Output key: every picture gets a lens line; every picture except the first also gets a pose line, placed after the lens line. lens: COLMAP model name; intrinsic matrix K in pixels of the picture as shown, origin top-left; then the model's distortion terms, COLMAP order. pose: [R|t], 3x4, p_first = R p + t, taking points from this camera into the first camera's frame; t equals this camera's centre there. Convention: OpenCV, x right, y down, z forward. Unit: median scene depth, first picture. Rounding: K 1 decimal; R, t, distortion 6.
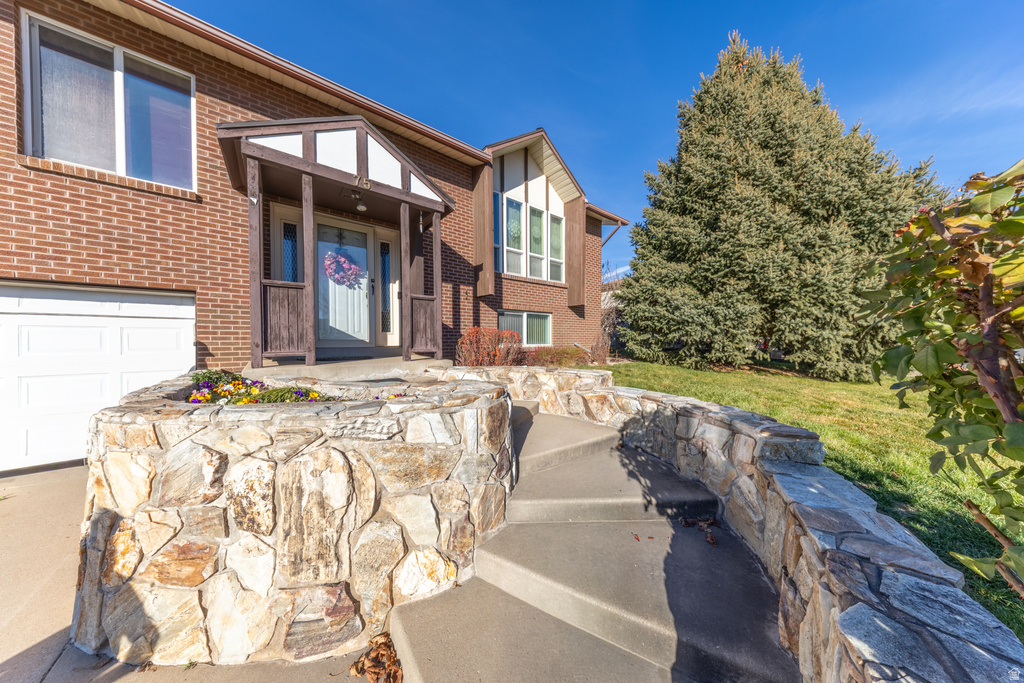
lens RADIAL K [[291.5, 0, 517.4], [0, 291.5, 344.8], [0, 0, 1]] dist [-0.000876, 0.000804]
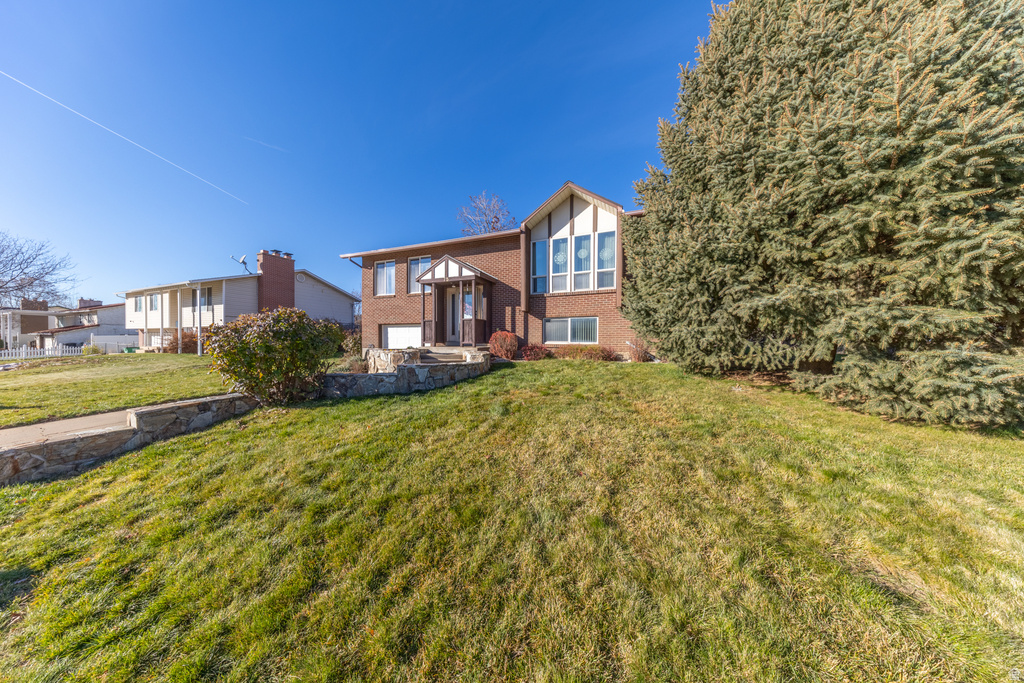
lens RADIAL K [[291.5, 0, 505.6], [0, 291.5, 345.9], [0, 0, 1]] dist [-0.000876, 0.000804]
pose [[0.481526, 0.008843, -0.876387, 1.188173], [-0.018487, 0.999829, -0.000069, 0.024484], [0.876237, 0.016234, 0.481607, 0.113921]]
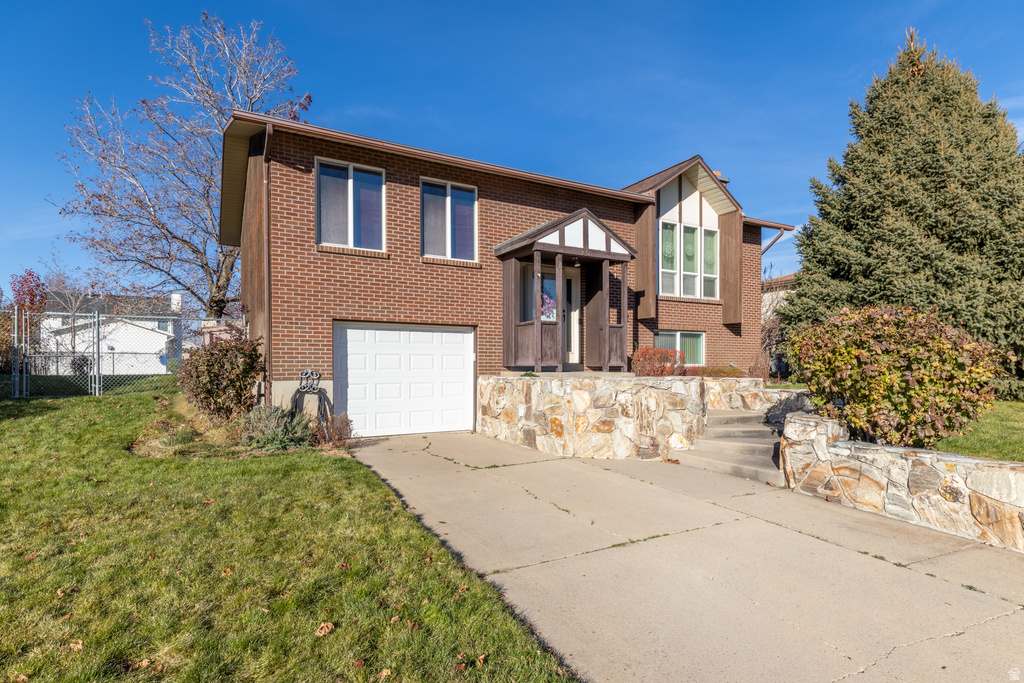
lens RADIAL K [[528.5, 0, 513.8], [0, 528.5, 368.6], [0, 0, 1]] dist [-0.004195, -0.000311]
pose [[0.984047, 0.002576, -0.177893, -0.235476], [-0.005084, 0.999894, -0.013647, 0.048410], [0.177839, 0.014333, 0.983955, -1.001747]]
